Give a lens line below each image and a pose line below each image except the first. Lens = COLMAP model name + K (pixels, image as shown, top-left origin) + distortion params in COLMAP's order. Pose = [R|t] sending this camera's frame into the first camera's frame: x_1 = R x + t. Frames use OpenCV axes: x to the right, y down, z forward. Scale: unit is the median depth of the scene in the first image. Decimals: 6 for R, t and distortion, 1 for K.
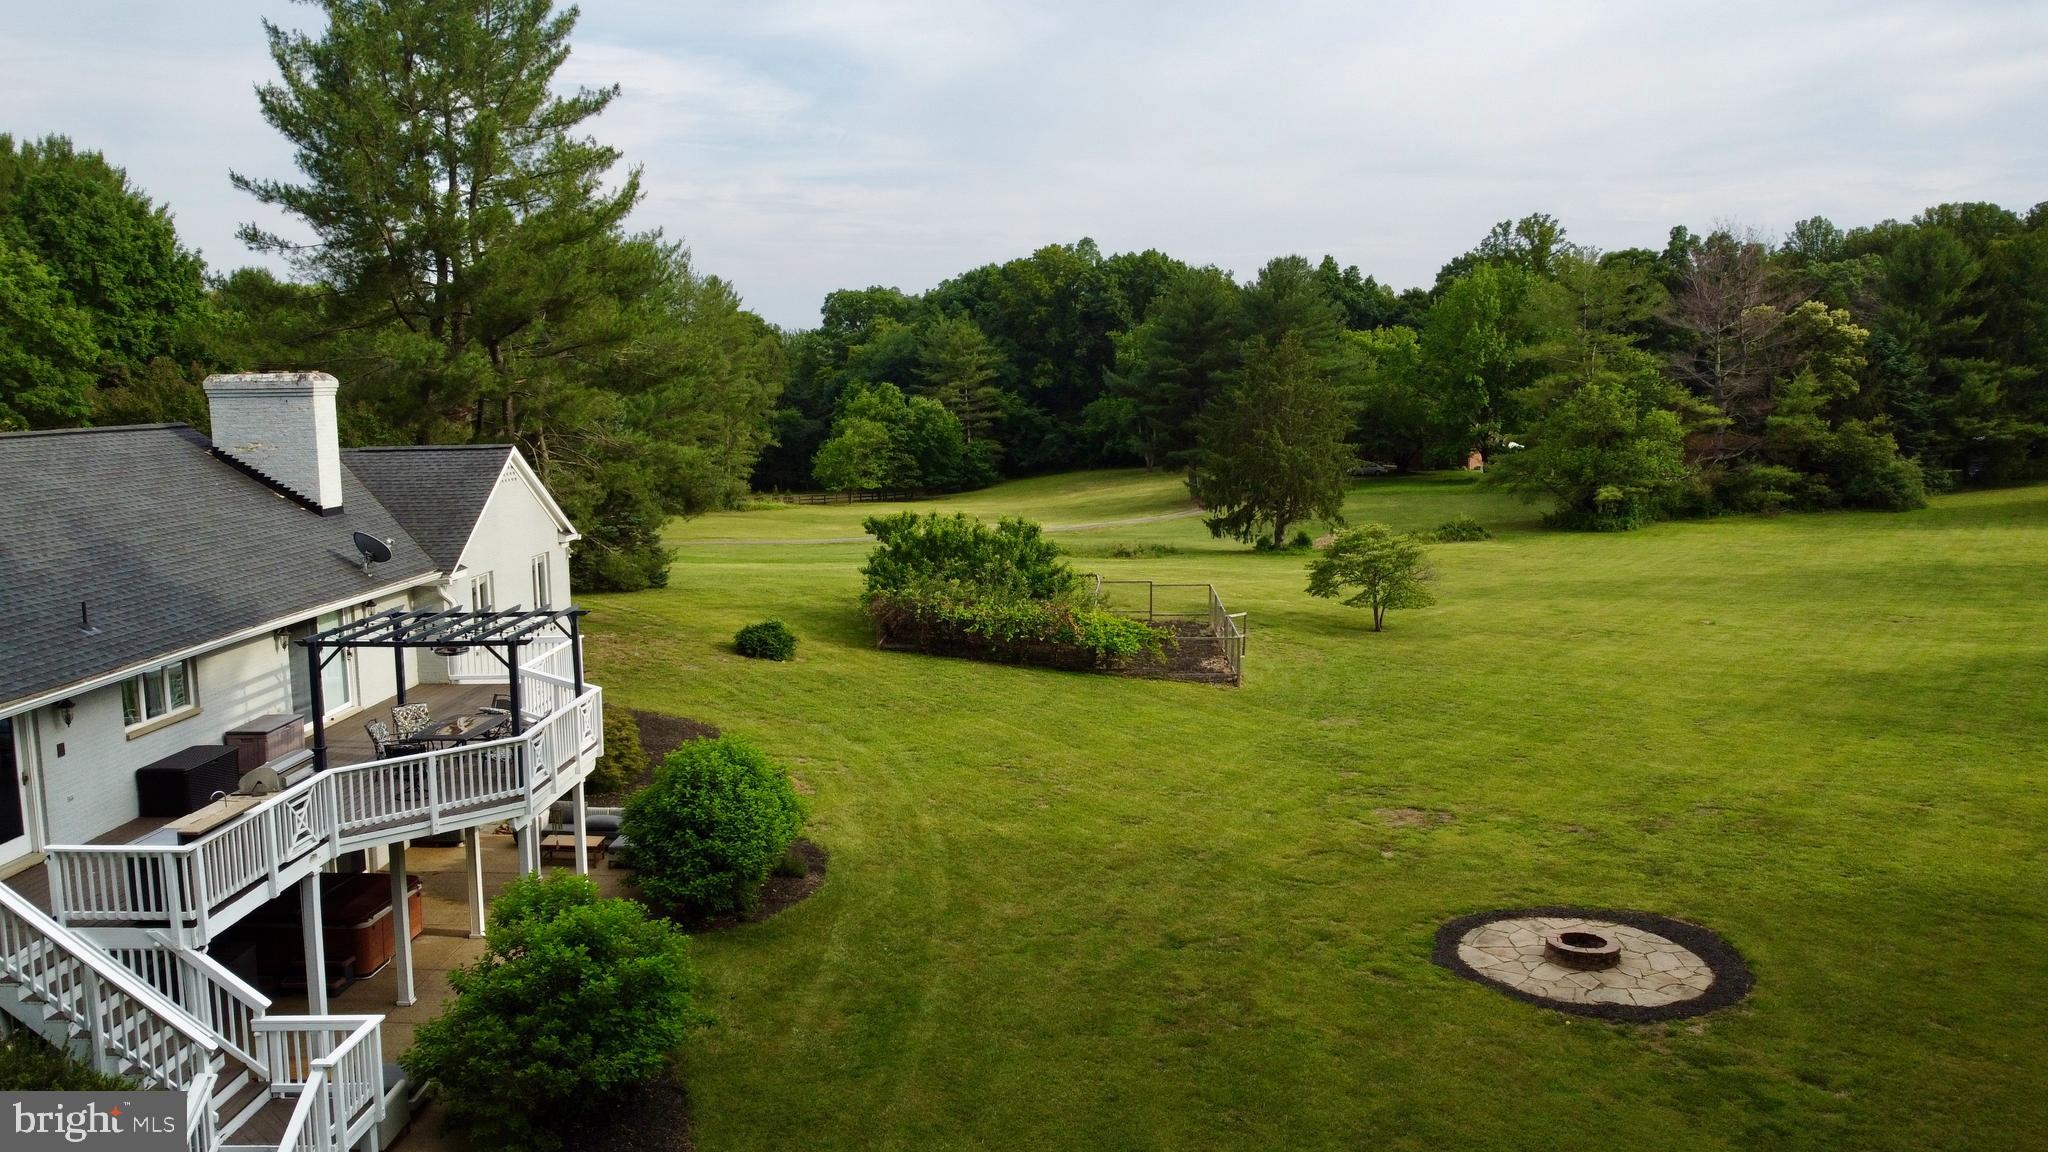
lens RADIAL K [[1543.3, 0, 1021.9], [0, 1543.3, 580.7], [0, 0, 1]] dist [0.004097, -0.008767]
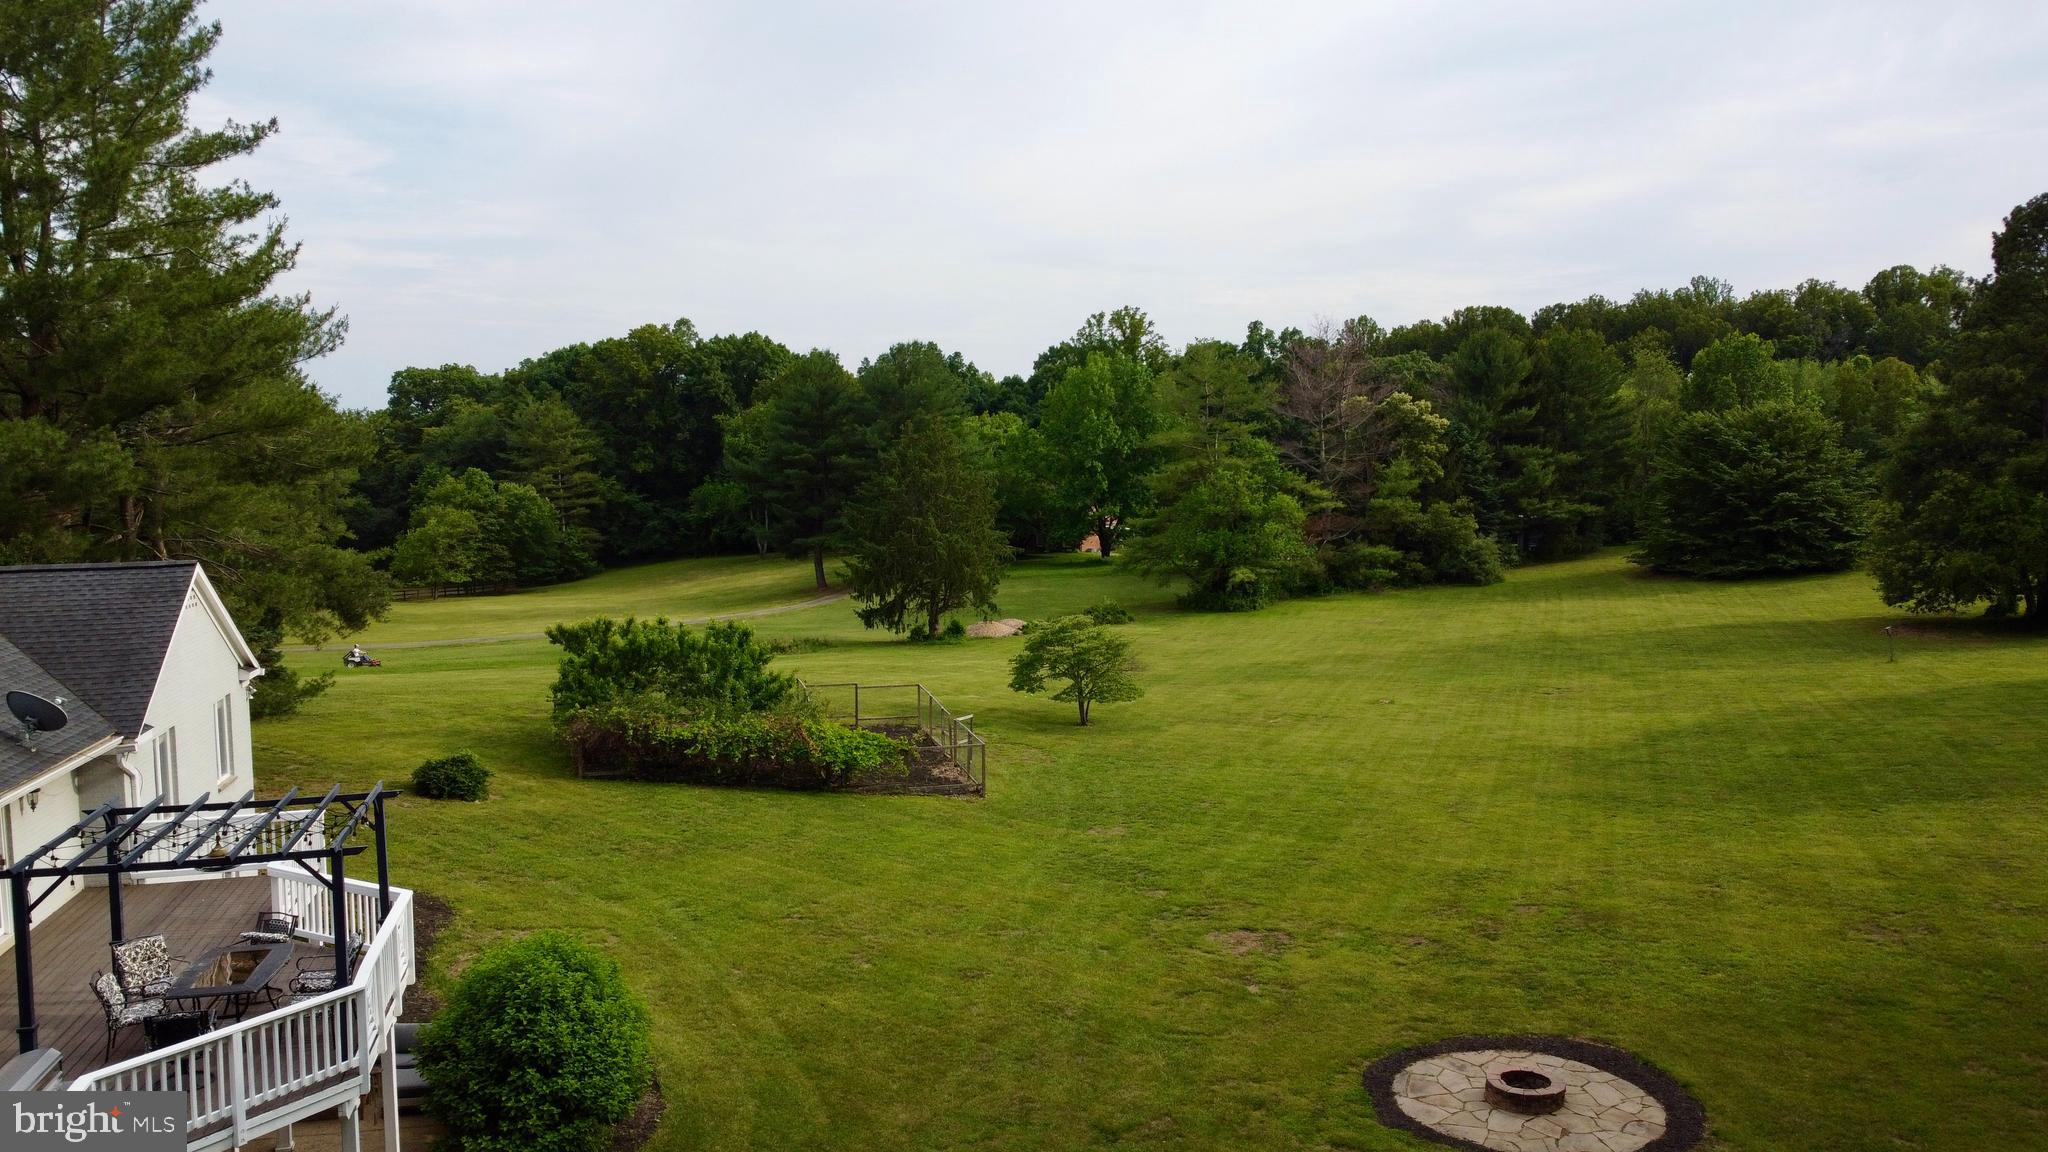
lens RADIAL K [[1543.3, 0, 1020.0], [0, 1543.3, 582.2], [0, 0, 1]] dist [0.004097, -0.008767]
pose [[0.962511, -0.021620, 0.270381, -0.117674], [0.035655, 0.998254, -0.047101, -0.021852], [-0.268890, 0.054976, 0.961601, 0.119822]]
